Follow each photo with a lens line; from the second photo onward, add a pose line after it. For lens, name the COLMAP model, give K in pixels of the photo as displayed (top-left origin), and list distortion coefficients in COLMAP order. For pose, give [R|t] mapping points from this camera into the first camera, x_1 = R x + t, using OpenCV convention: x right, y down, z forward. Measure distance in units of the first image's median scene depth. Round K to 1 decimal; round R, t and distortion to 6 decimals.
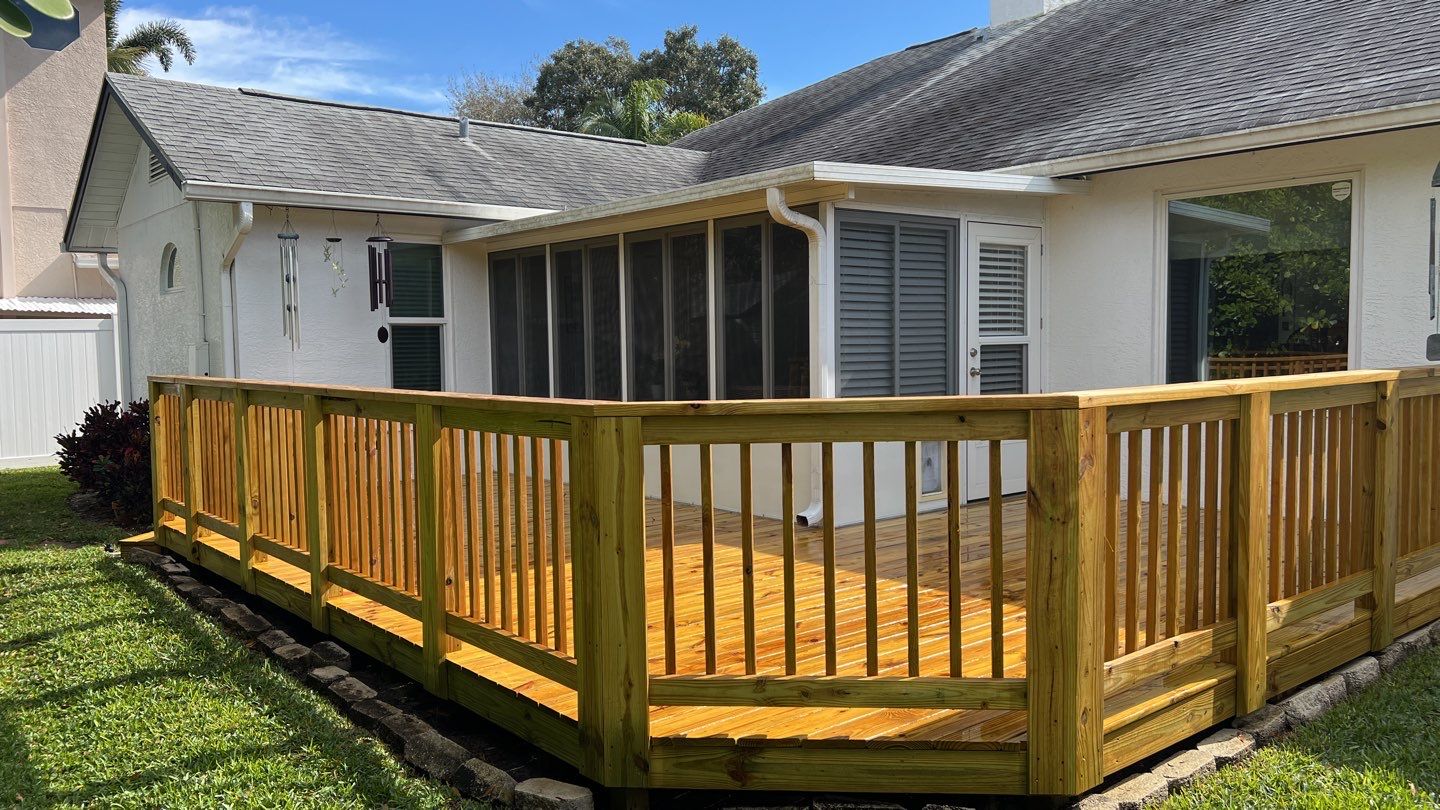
lens RADIAL K [[1071.9, 0, 720.4], [0, 1071.9, 417.2], [0, 0, 1]] dist [0.058798, -0.065591]
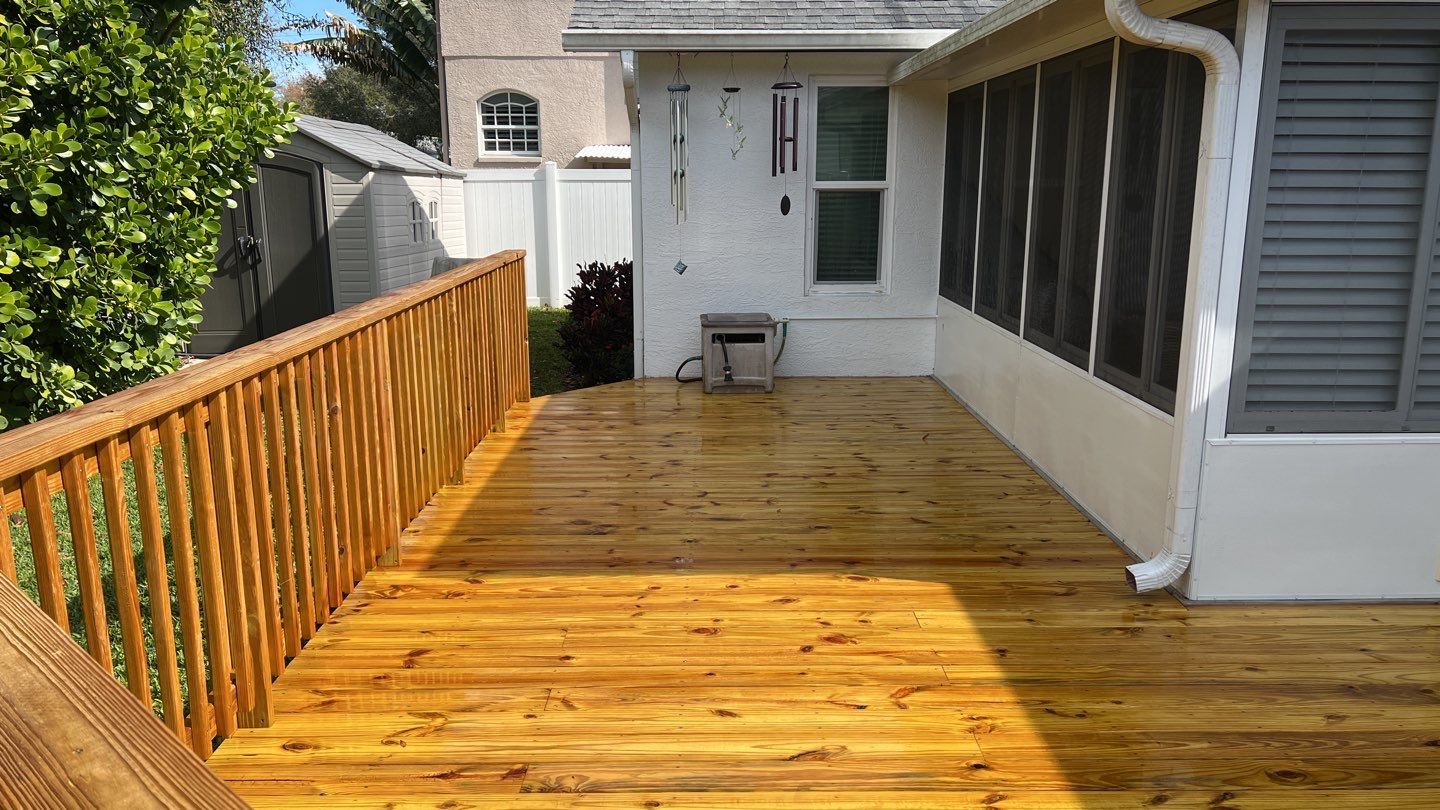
lens RADIAL K [[1071.9, 0, 720.4], [0, 1071.9, 417.2], [0, 0, 1]] dist [0.058798, -0.065591]
pose [[0.774849, 0.153289, -0.613279, 0.211640], [-0.055995, 0.982984, 0.174951, -0.066568], [0.629662, -0.101220, 0.770247, 0.360593]]
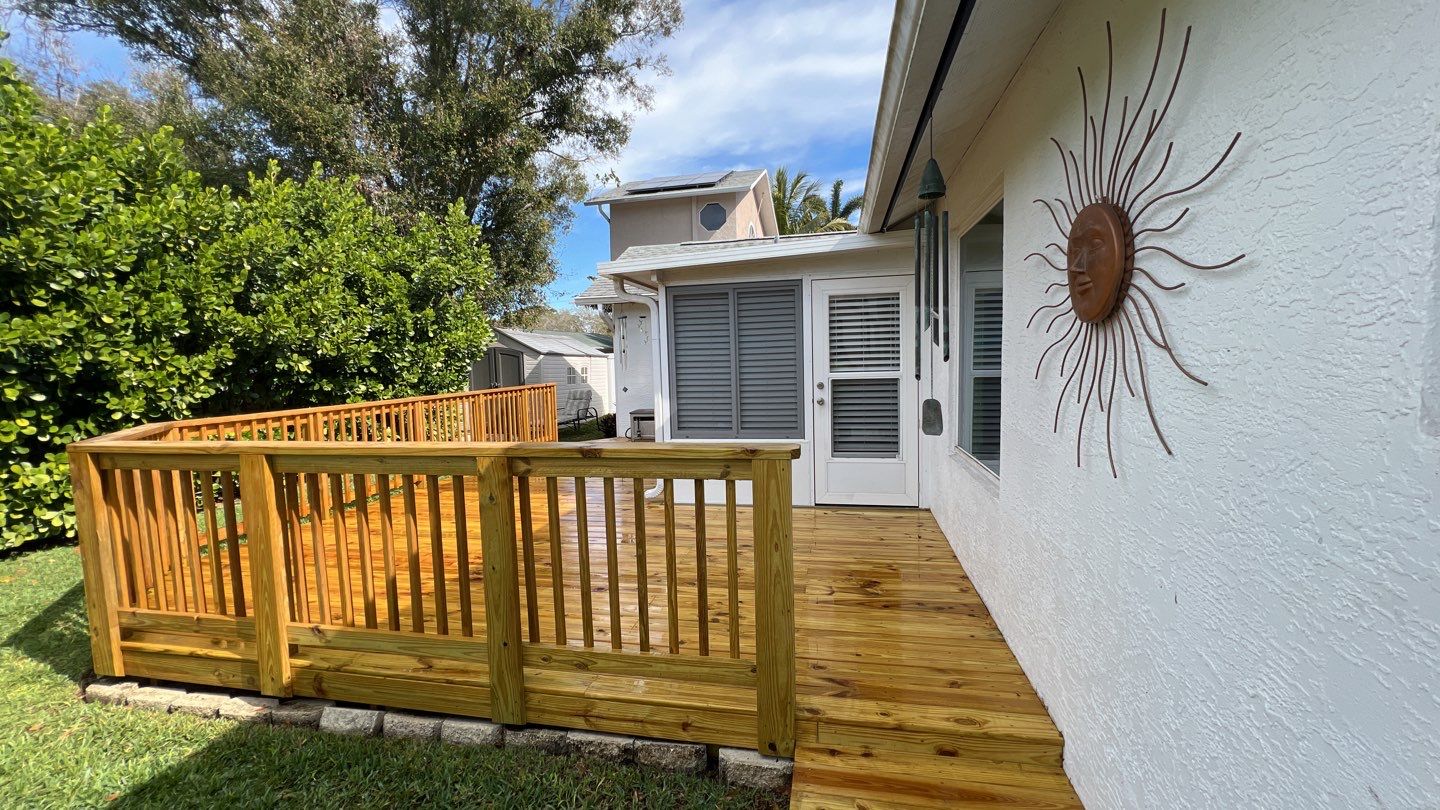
lens RADIAL K [[571.2, 0, 720.0], [0, 571.2, 405.0], [0, 0, 1]] dist [-0.002289, -0.000234]
pose [[0.628556, 0.062825, -0.775223, 0.650184], [-0.037545, 0.998021, 0.050440, -0.064778], [0.776858, -0.002599, 0.629671, 0.483936]]
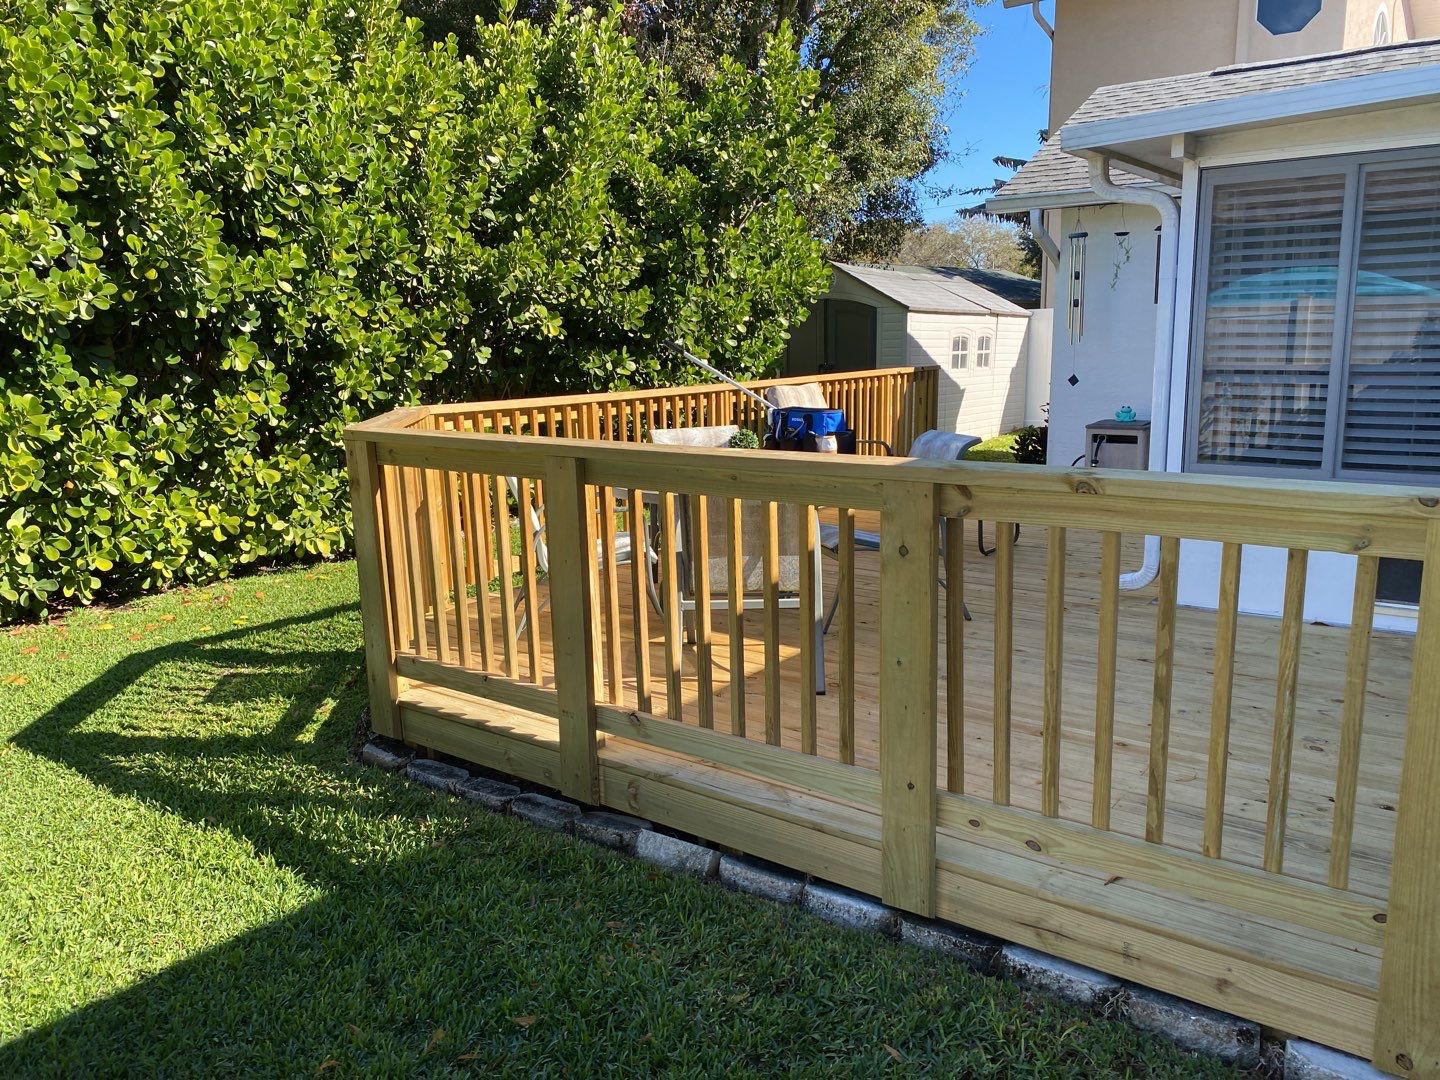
lens RADIAL K [[1095.6, 0, 734.4], [0, 1095.6, 542.6], [0, 0, 1]] dist [0.031454, -0.029486]
pose [[0.241310, 0.195578, -0.950536, 0.663221], [-0.052046, 0.980680, 0.188568, -0.061486], [0.969051, 0.003968, 0.246827, 0.442307]]
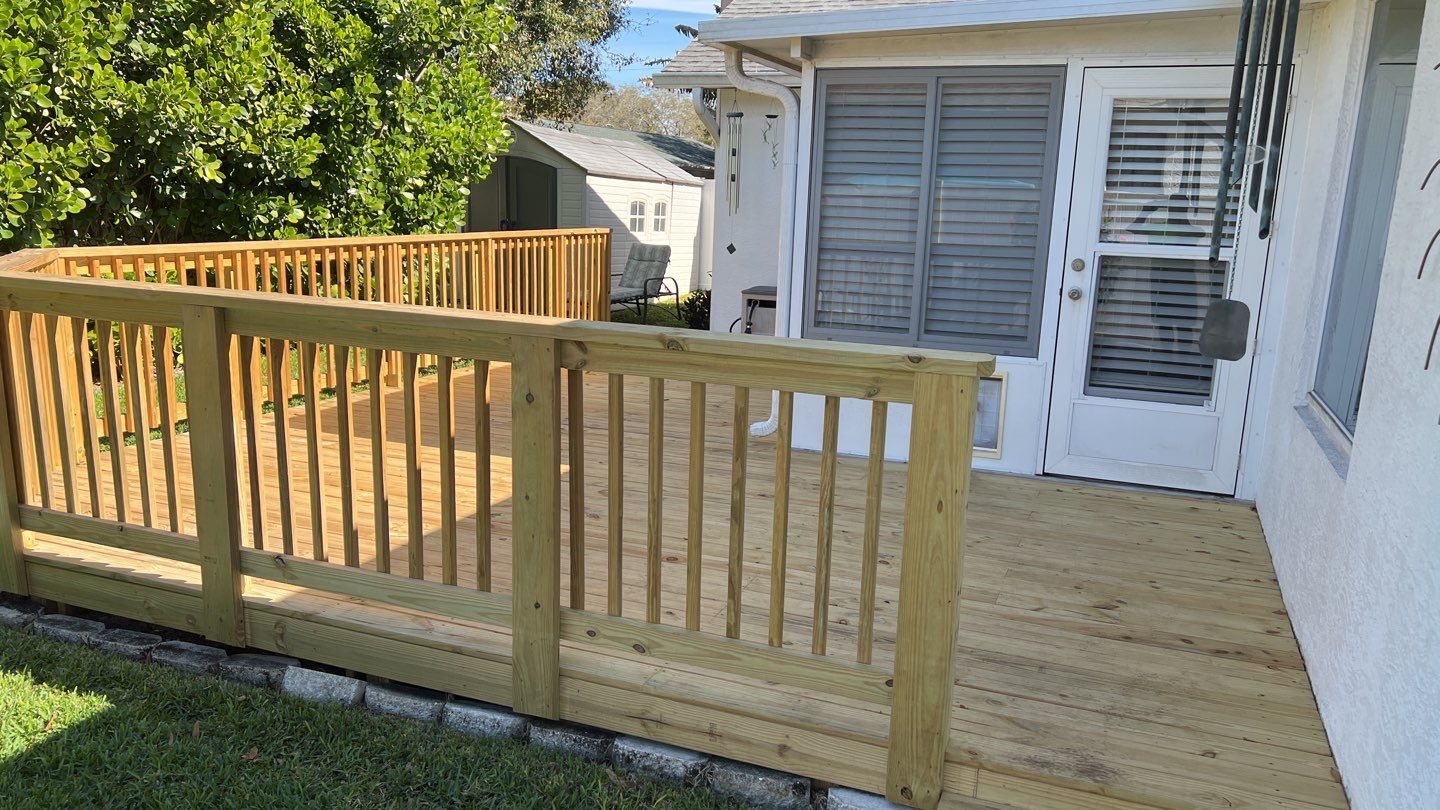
lens RADIAL K [[1071.9, 0, 720.4], [0, 1071.9, 417.2], [0, 0, 1]] dist [0.058798, -0.065591]
pose [[0.482462, 0.211568, -0.849982, 0.707438], [-0.101382, 0.977357, 0.185727, -0.067936], [0.870030, -0.003434, 0.492986, 0.449512]]
